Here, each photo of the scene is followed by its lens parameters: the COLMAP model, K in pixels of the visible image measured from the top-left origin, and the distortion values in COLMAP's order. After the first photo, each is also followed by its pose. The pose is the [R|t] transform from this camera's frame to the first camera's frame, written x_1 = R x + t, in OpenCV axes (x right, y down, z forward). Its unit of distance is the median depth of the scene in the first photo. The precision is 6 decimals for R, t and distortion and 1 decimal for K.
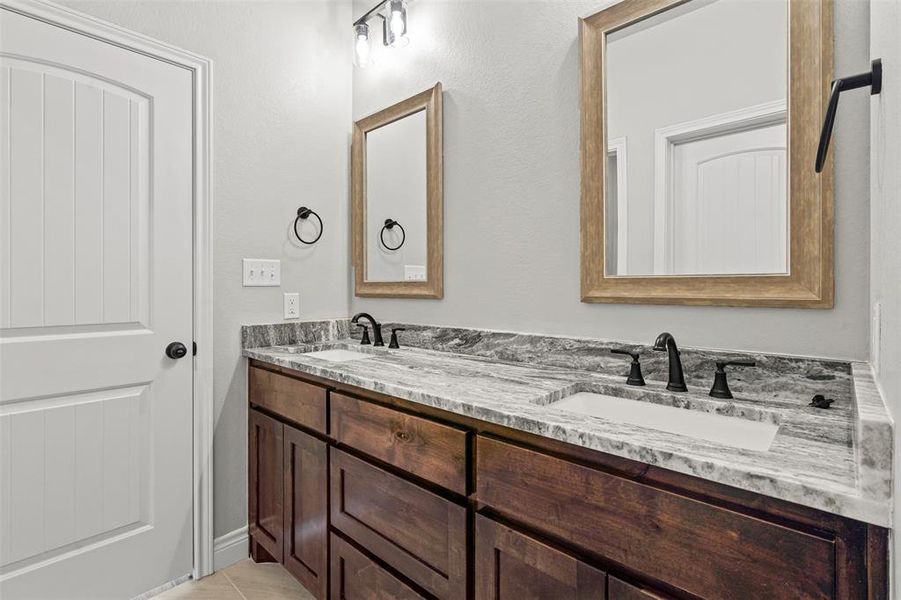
lens RADIAL K [[409.4, 0, 447.0], [0, 409.4, 293.9], [0, 0, 1]] dist [-0.000292, 0.000973]
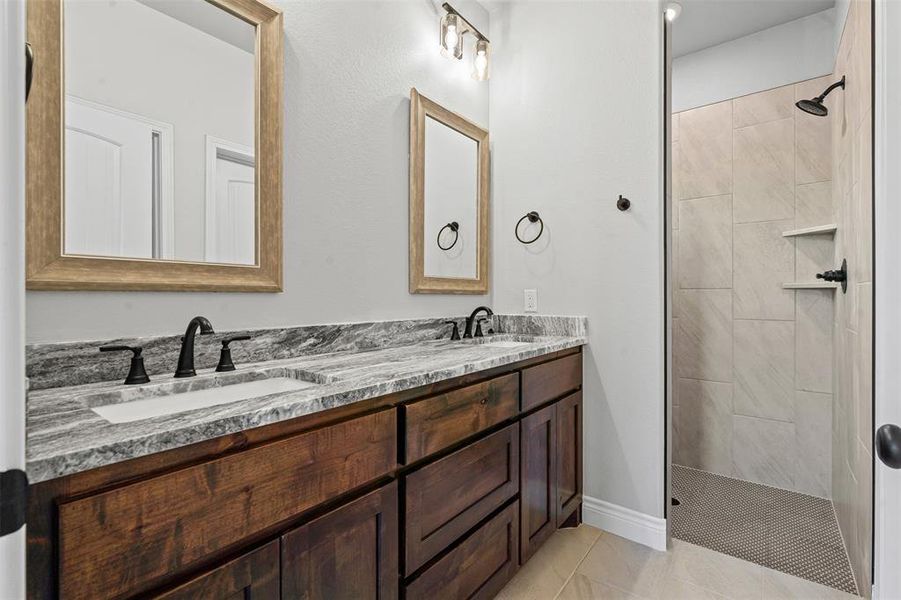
lens RADIAL K [[409.4, 0, 447.0], [0, 409.4, 293.9], [0, 0, 1]] dist [-0.000292, 0.000973]
pose [[-0.056183, 0.006900, 0.998397, -0.915325], [0.014087, 0.999882, -0.006118, 0.028479], [-0.998321, 0.013721, -0.056274, 0.829215]]
